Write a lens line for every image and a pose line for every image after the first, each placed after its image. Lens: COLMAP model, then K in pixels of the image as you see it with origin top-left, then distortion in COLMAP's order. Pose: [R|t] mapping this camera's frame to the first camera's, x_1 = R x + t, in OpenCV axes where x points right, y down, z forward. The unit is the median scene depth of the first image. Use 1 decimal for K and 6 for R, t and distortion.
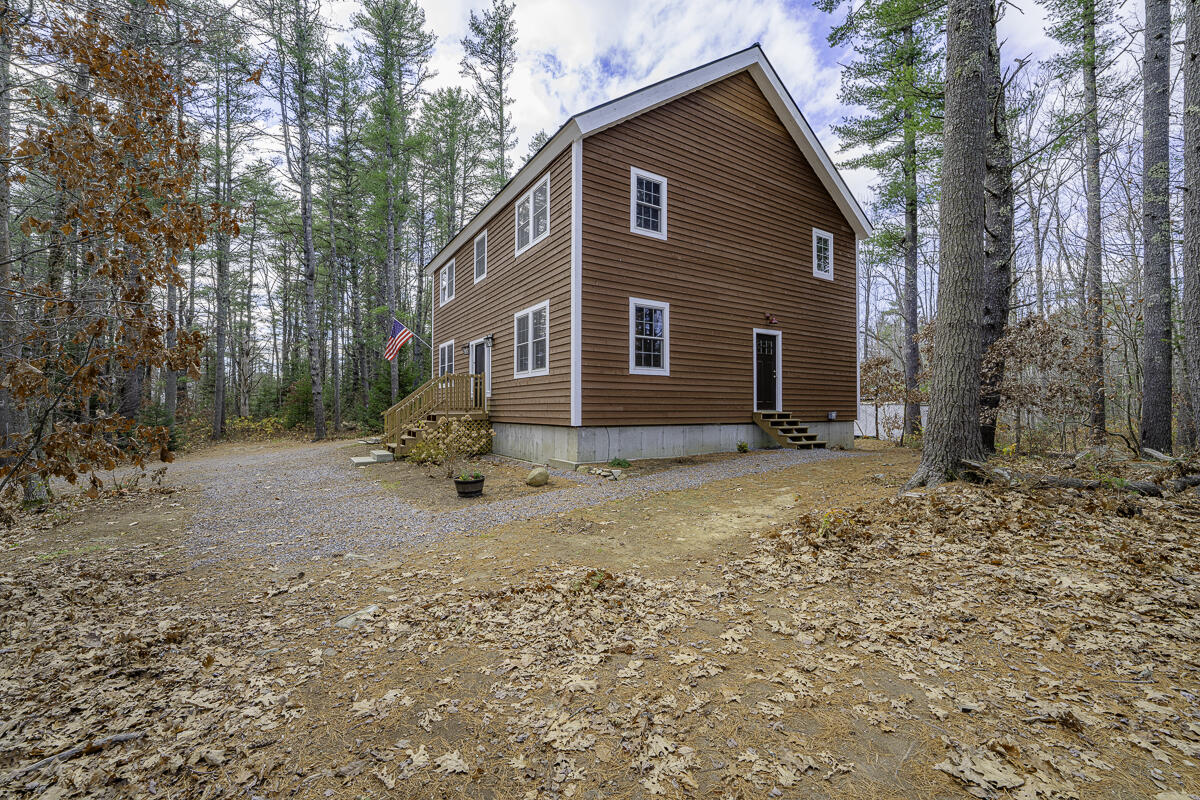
lens RADIAL K [[500.7, 0, 667.1], [0, 500.7, 402.6], [0, 0, 1]] dist [-0.007508, -0.000786]
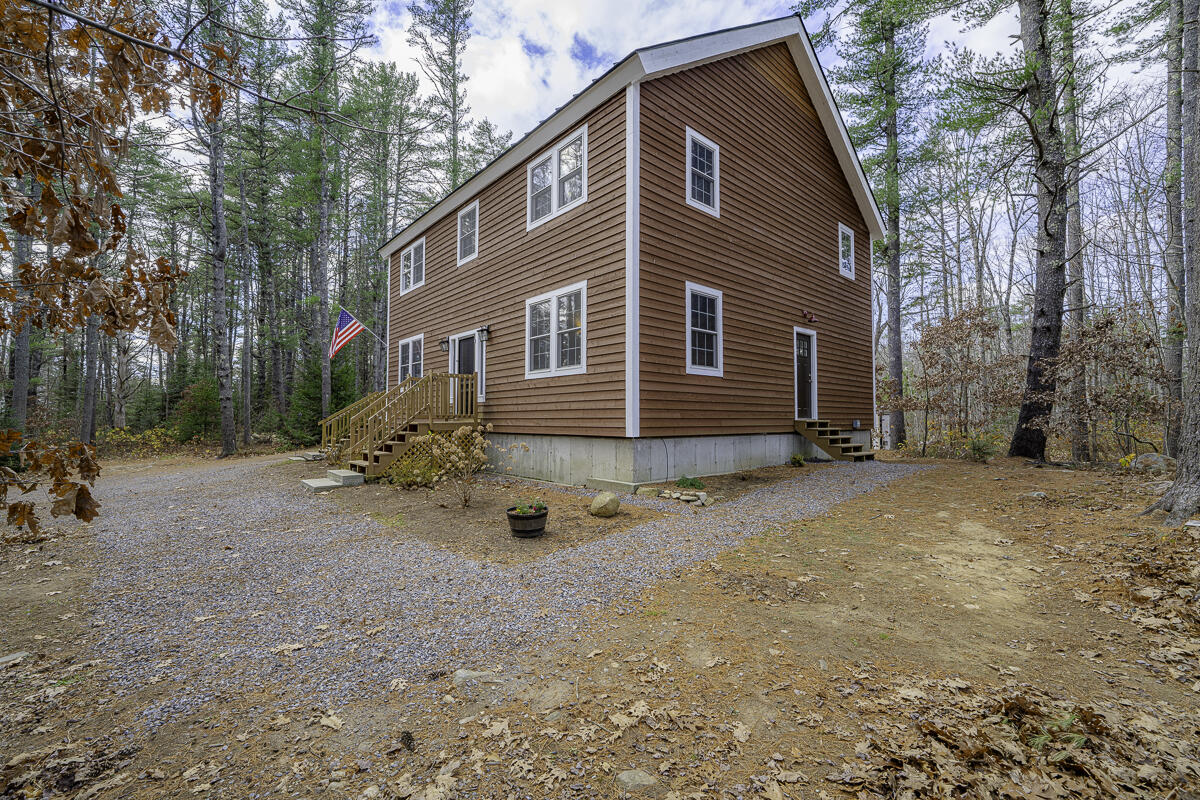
lens RADIAL K [[492.5, 0, 651.2], [0, 492.5, 402.1], [0, 0, 1]] dist [-0.010677, 0.000539]
pose [[0.989787, 0.004173, 0.142496, -0.230287], [-0.000983, 0.999748, -0.022448, 0.007534], [-0.142553, 0.022078, 0.989541, 0.192805]]
